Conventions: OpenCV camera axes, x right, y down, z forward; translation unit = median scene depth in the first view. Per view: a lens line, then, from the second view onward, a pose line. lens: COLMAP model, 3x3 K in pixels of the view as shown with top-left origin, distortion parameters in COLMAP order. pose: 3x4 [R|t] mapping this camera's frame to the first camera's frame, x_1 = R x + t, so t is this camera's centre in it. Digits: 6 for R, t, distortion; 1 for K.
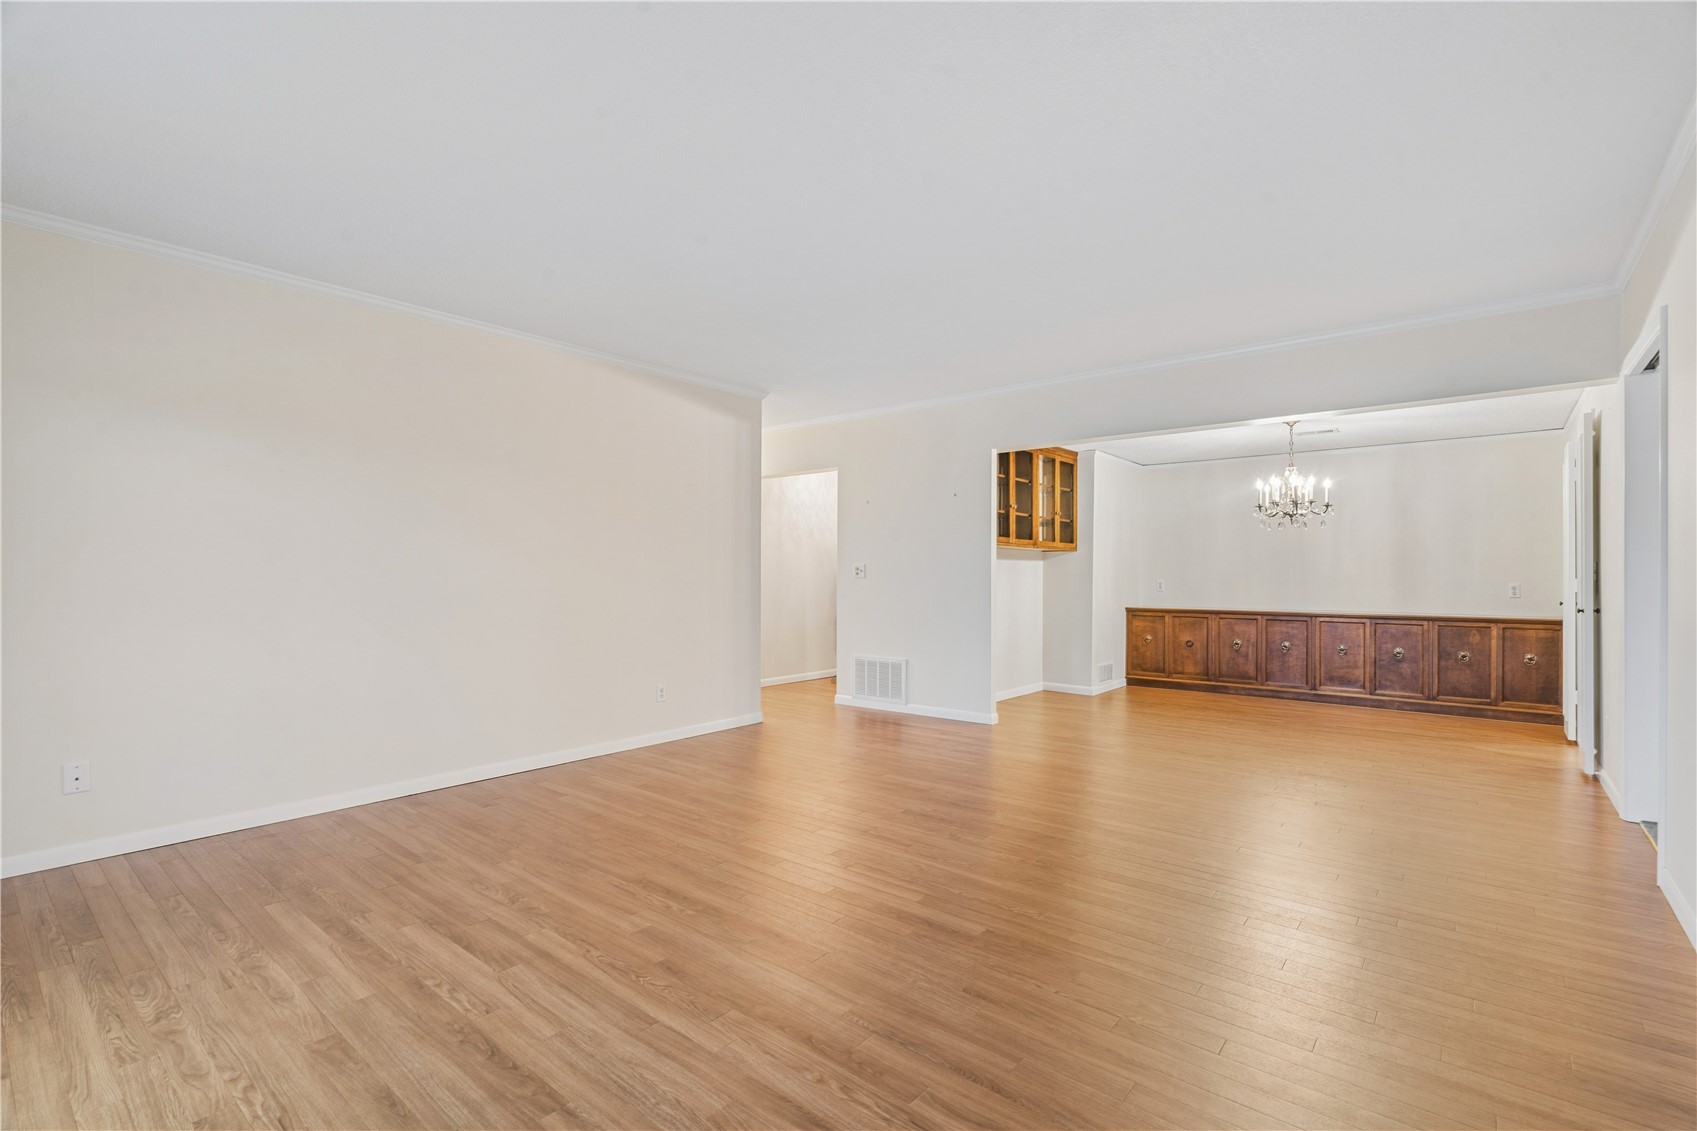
lens RADIAL K [[771.3, 0, 851.8], [0, 771.3, 572.0], [0, 0, 1]] dist [-0.005234, 0.003709]
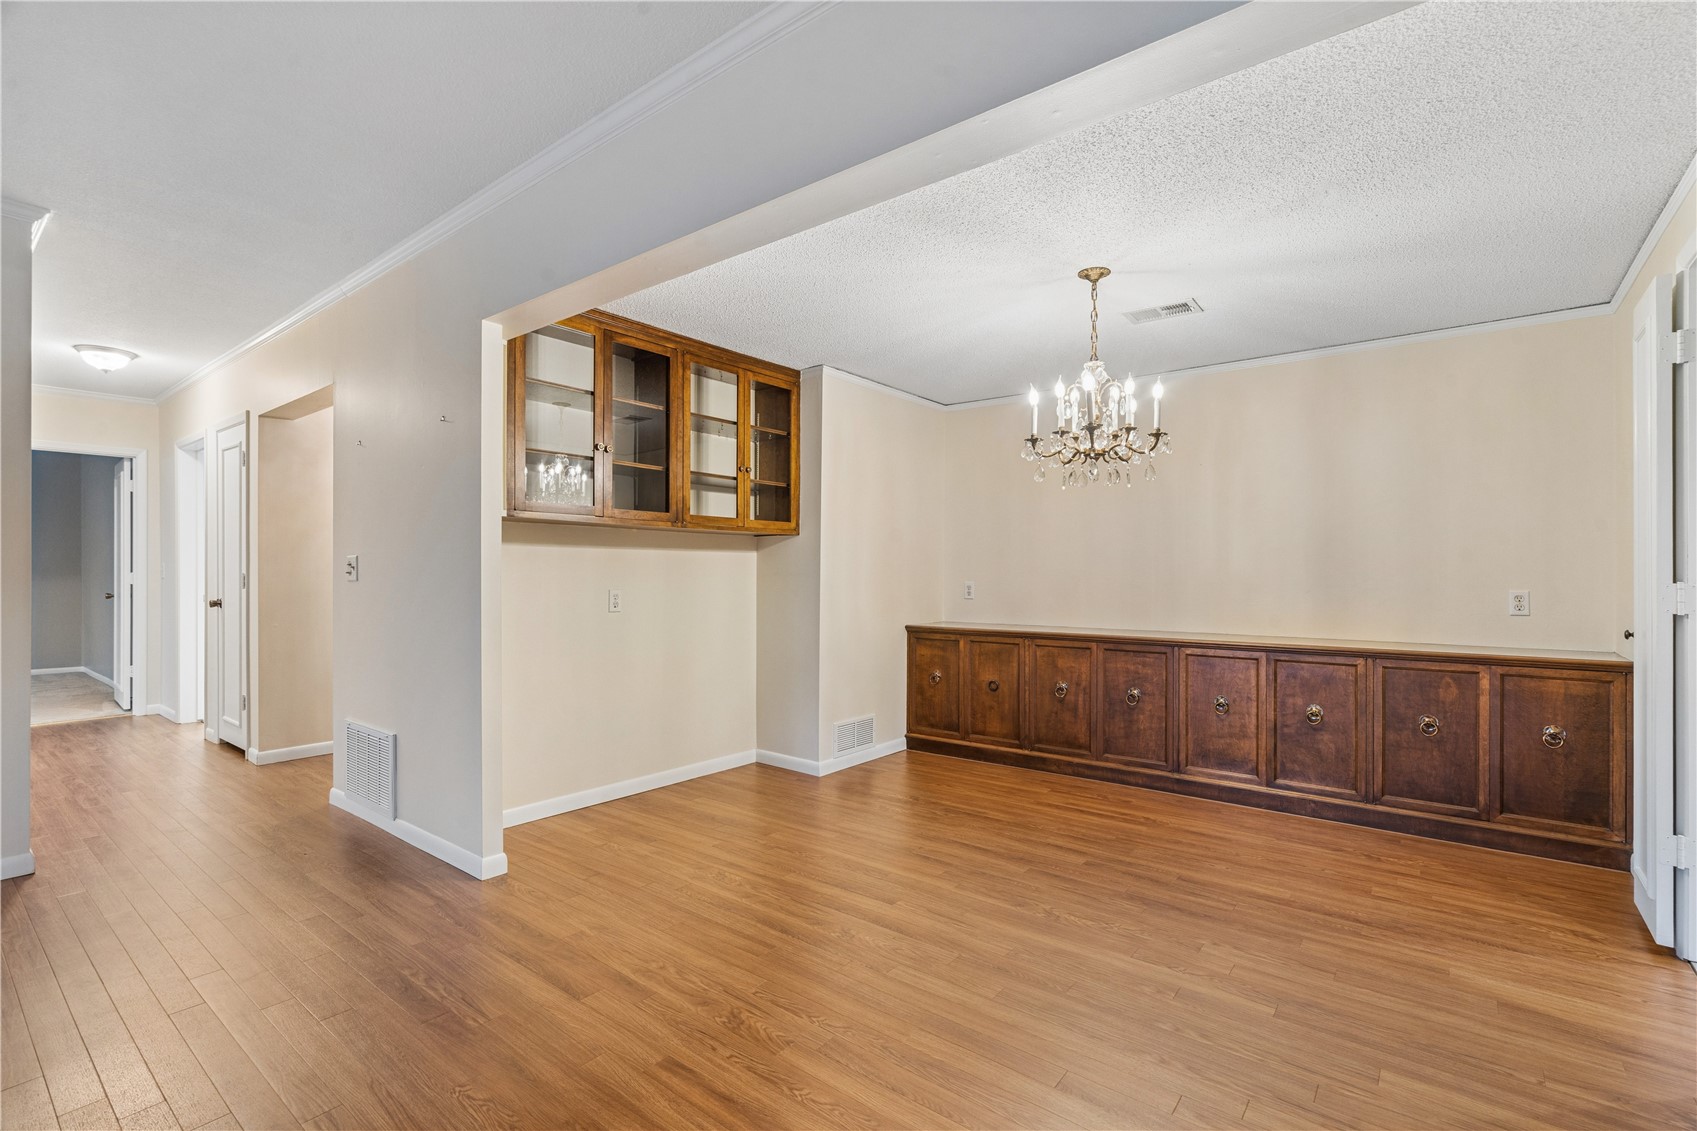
lens RADIAL K [[771.3, 0, 850.8], [0, 771.3, 571.0], [0, 0, 1]] dist [-0.005234, 0.003709]
pose [[0.999751, -0.000710, 0.022281, 0.344382], [0.000705, 1.000000, 0.000224, 0.000969], [-0.022281, -0.000209, 0.999752, 0.427935]]
